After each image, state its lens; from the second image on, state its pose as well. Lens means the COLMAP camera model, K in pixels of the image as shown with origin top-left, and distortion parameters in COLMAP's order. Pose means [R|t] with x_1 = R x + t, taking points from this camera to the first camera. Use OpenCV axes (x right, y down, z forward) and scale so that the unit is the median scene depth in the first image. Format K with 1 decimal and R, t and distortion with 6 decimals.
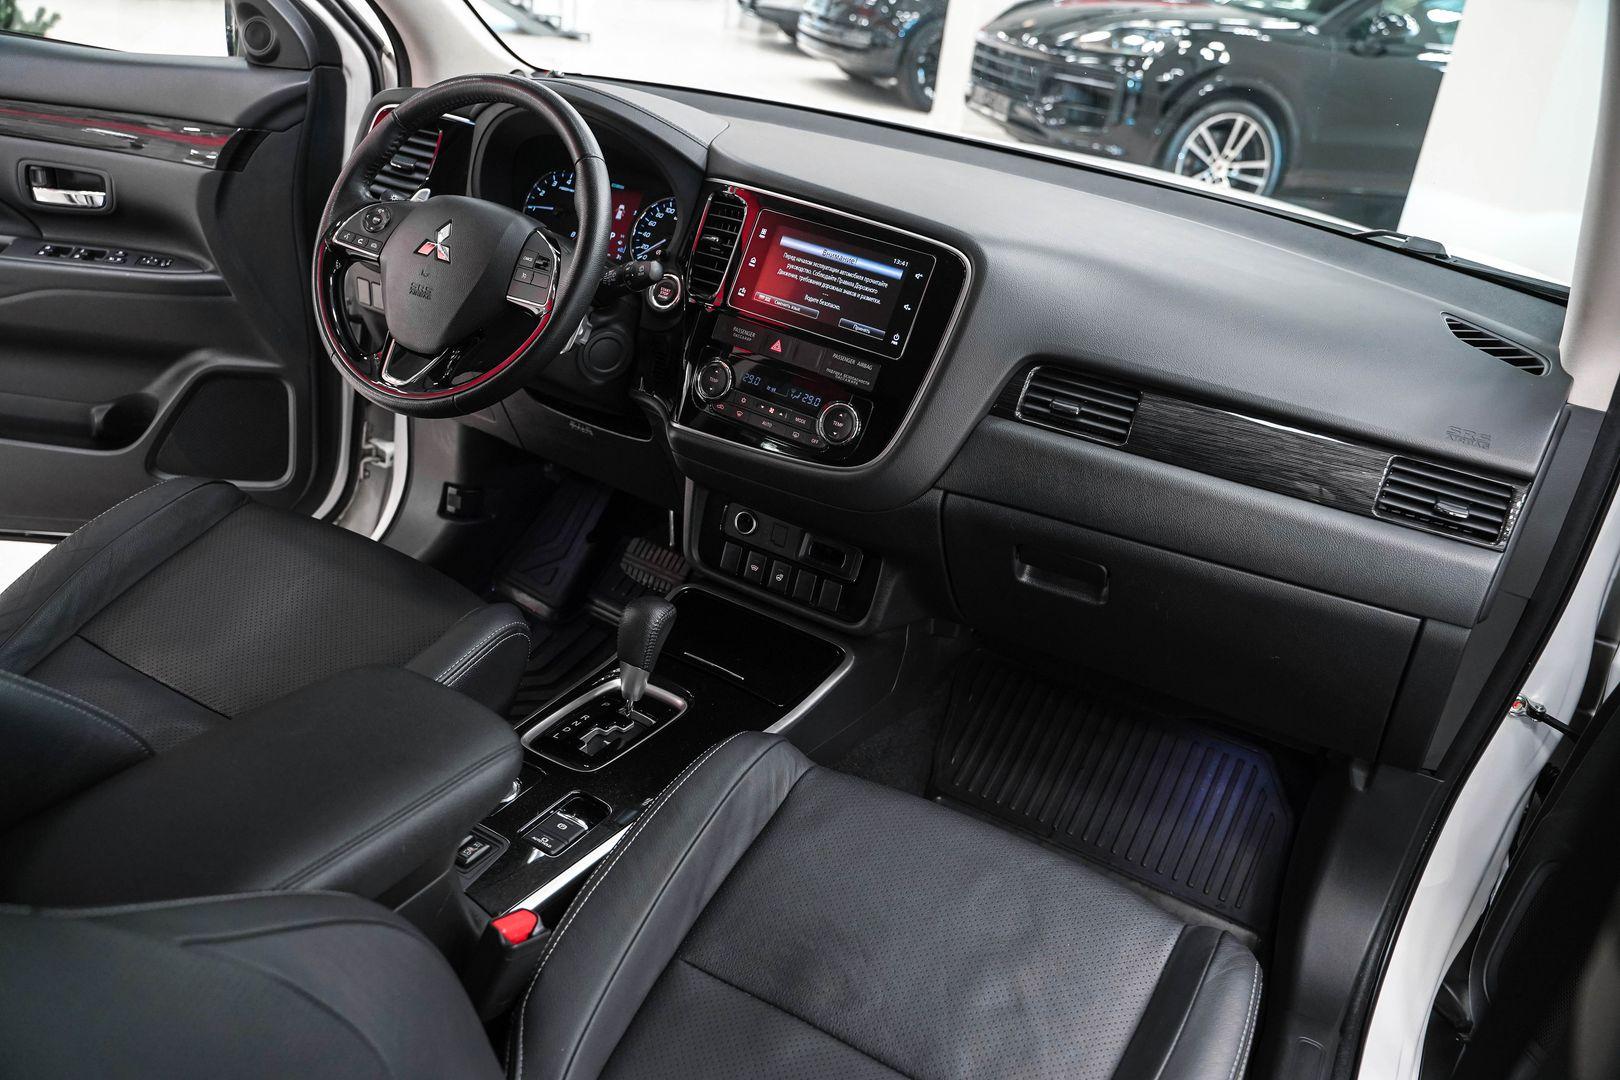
lens RADIAL K [[1342.4, 0, 822.4], [0, 1342.4, 537.8], [0, 0, 1]] dist [-0.117751, 0.099888]
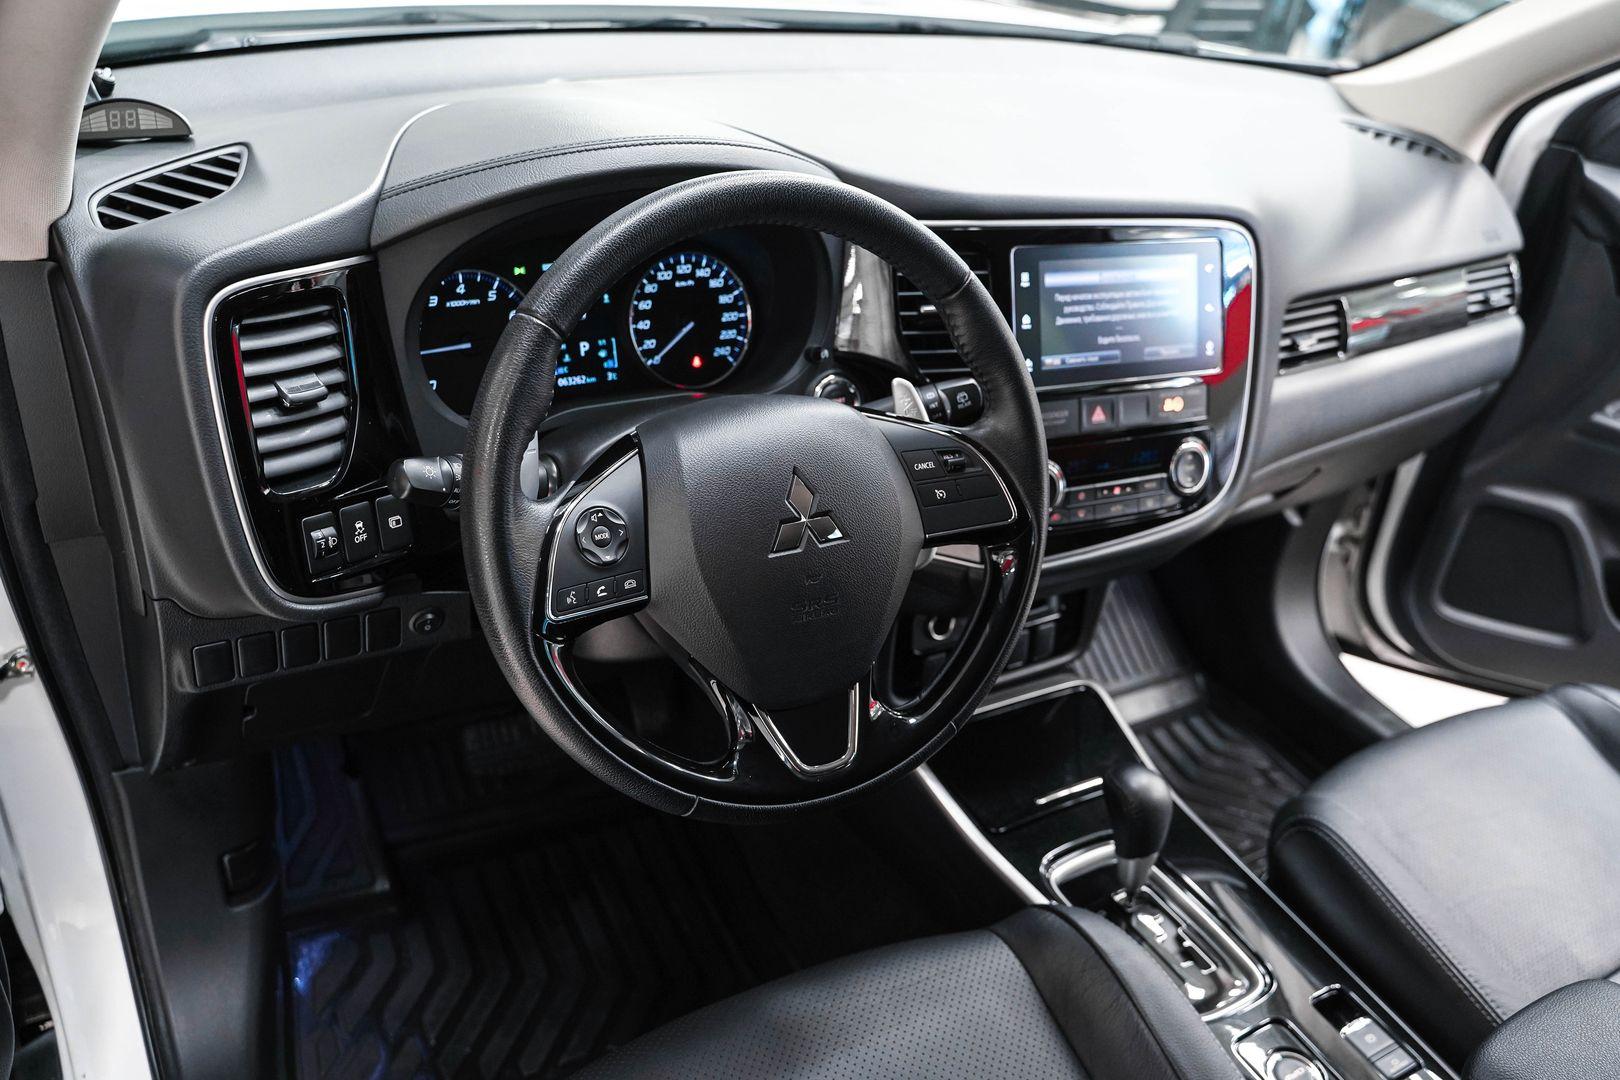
lens RADIAL K [[1342.4, 0, 816.8], [0, 1342.4, 540.6], [0, 0, 1]] dist [-0.117751, 0.099888]
pose [[0.503002, -0.516298, 0.693128, -0.616495], [0.301427, 0.856407, 0.419176, -0.406372], [-0.810019, -0.001919, 0.586400, 0.614028]]
